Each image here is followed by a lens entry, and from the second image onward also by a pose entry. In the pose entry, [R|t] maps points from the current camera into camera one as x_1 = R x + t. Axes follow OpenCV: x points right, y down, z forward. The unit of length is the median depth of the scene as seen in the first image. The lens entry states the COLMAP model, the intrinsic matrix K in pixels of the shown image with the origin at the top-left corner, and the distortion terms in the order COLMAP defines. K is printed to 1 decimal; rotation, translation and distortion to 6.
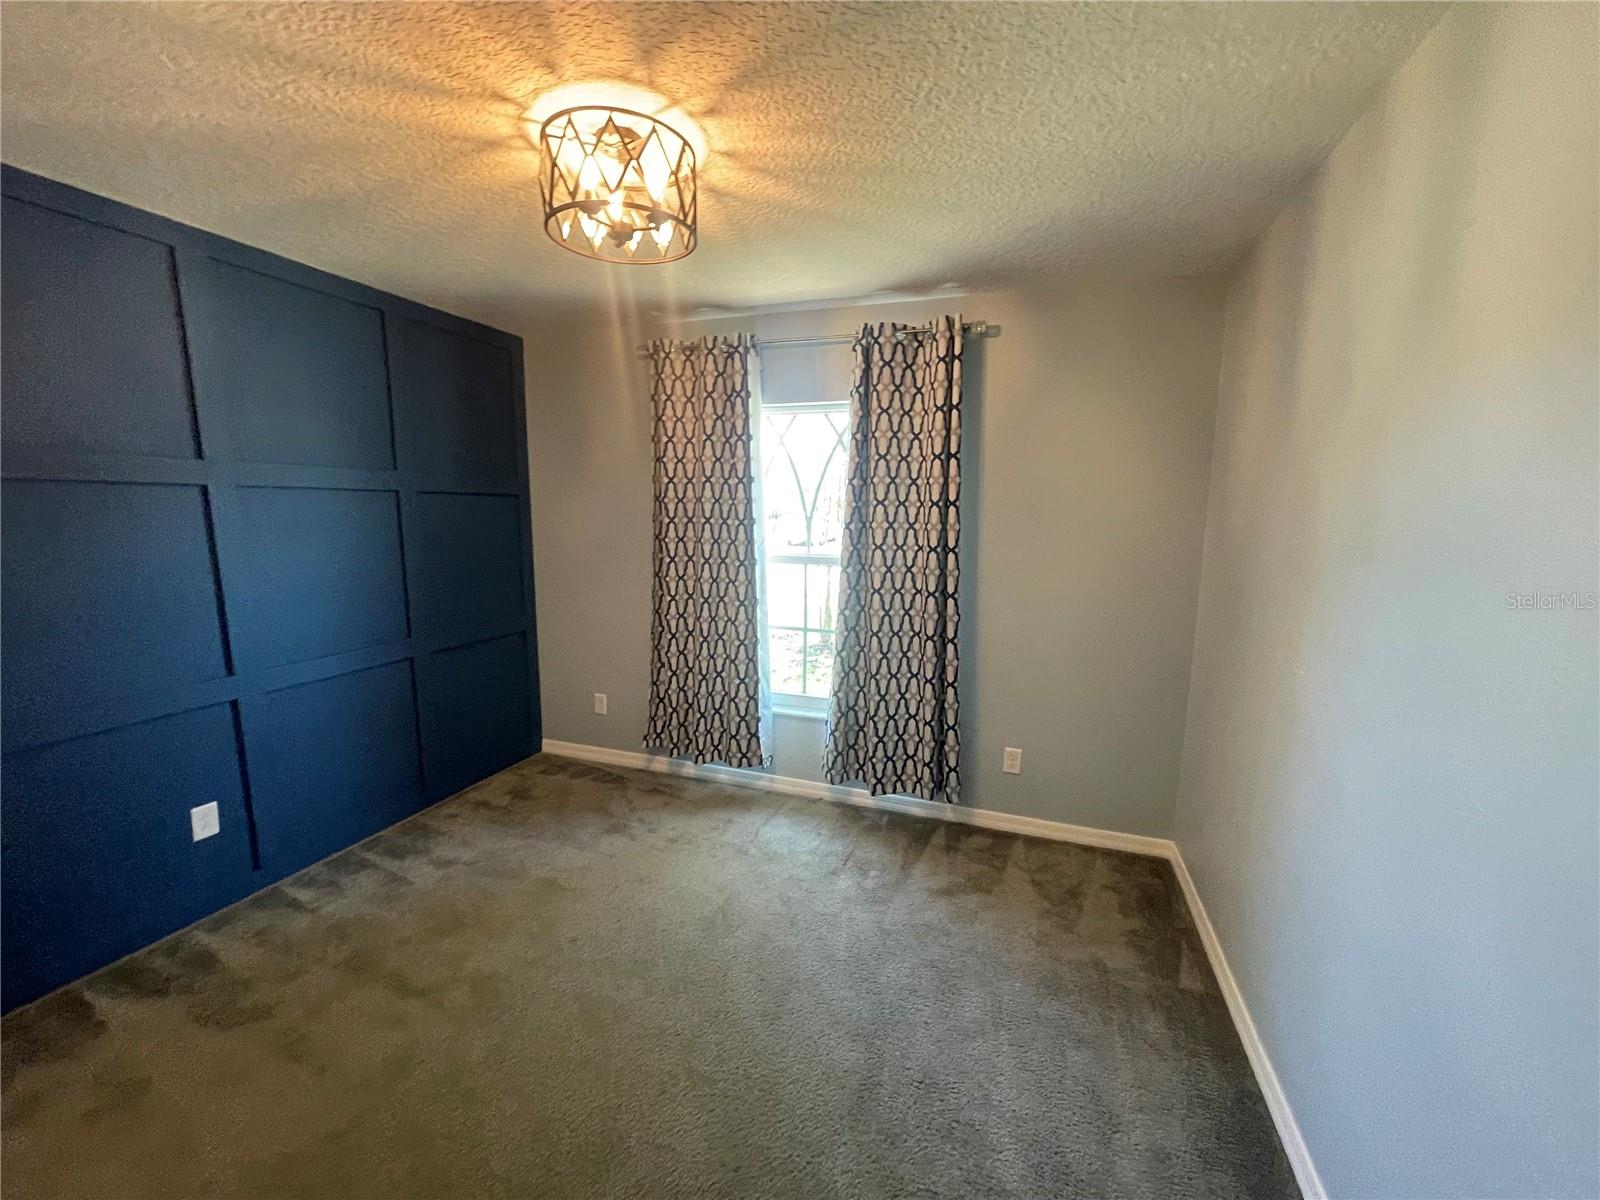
lens RADIAL K [[643.0, 0, 800.0], [0, 643.0, 603.2], [0, 0, 1]] dist [0.006839, -0.000097]
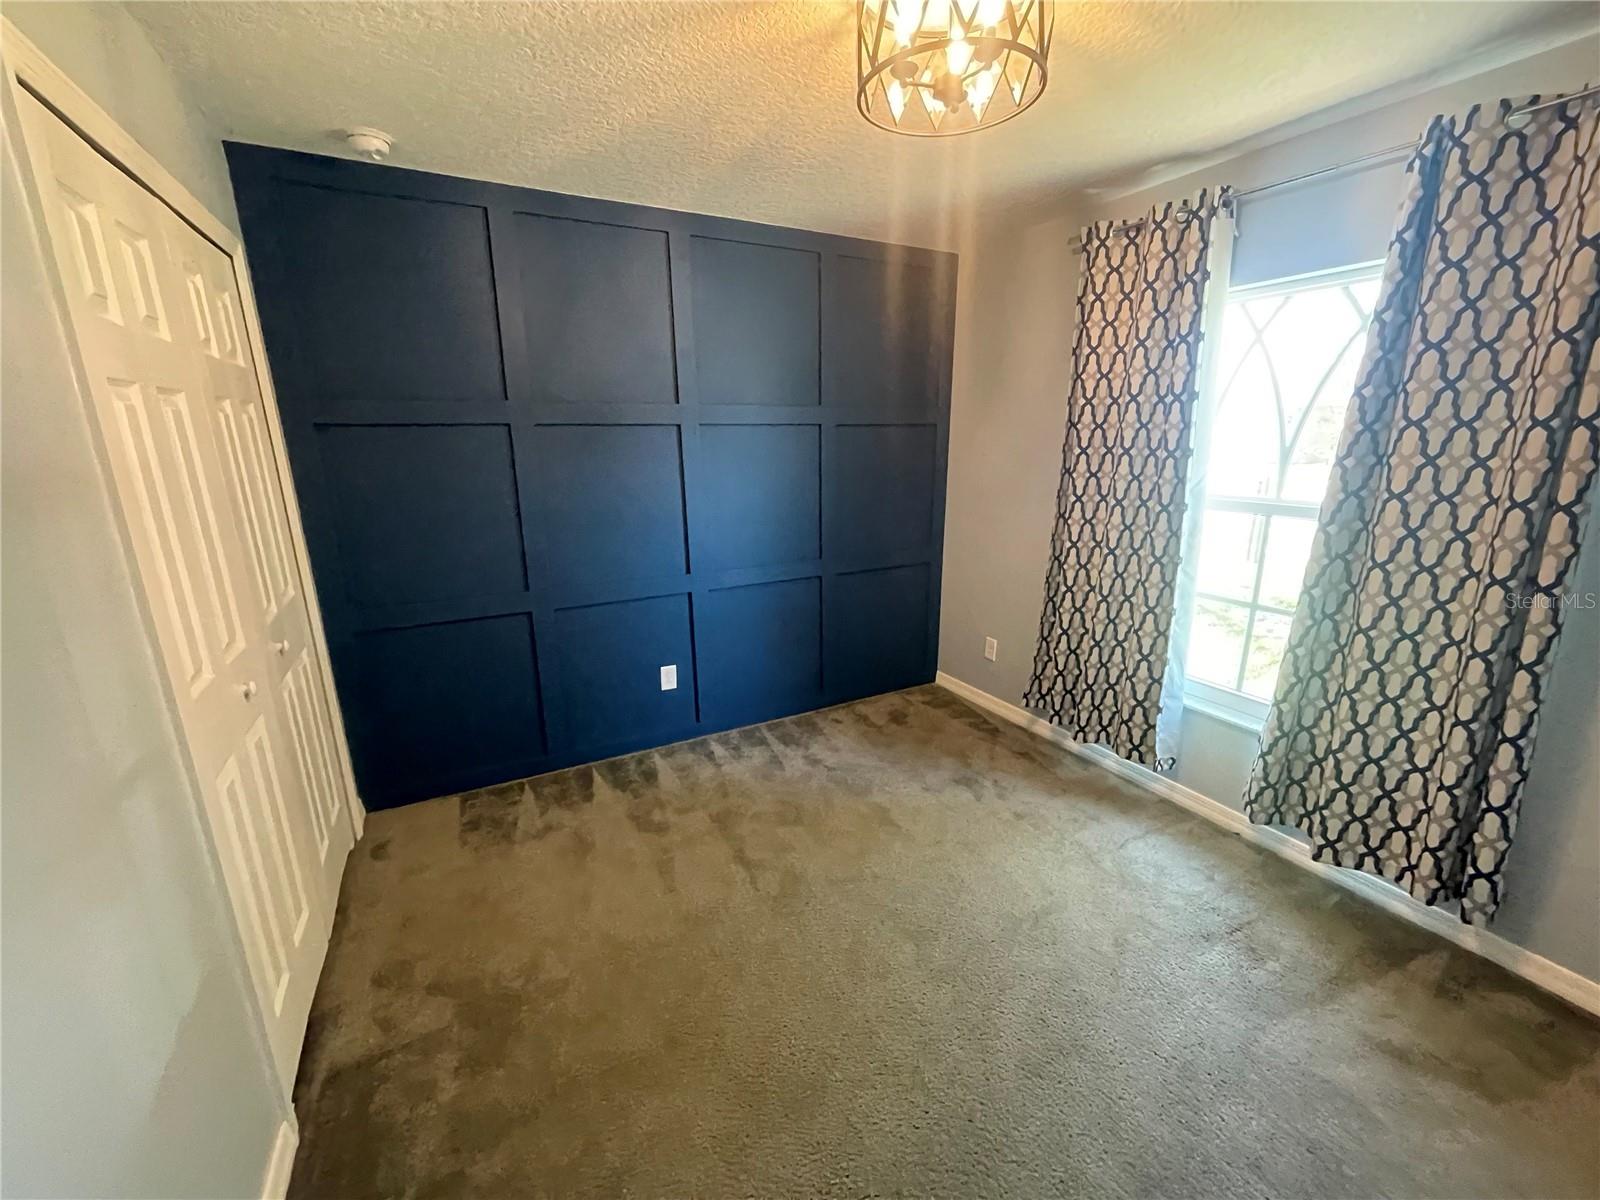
lens RADIAL K [[645.9, 0, 803.1], [0, 645.9, 602.0], [0, 0, 1]] dist [-0.002584, 0.000417]
pose [[0.745083, 0.153538, -0.649059, 0.109166], [-0.084548, 0.987035, 0.136432, -0.021193], [0.661591, -0.046776, 0.748404, 0.133428]]
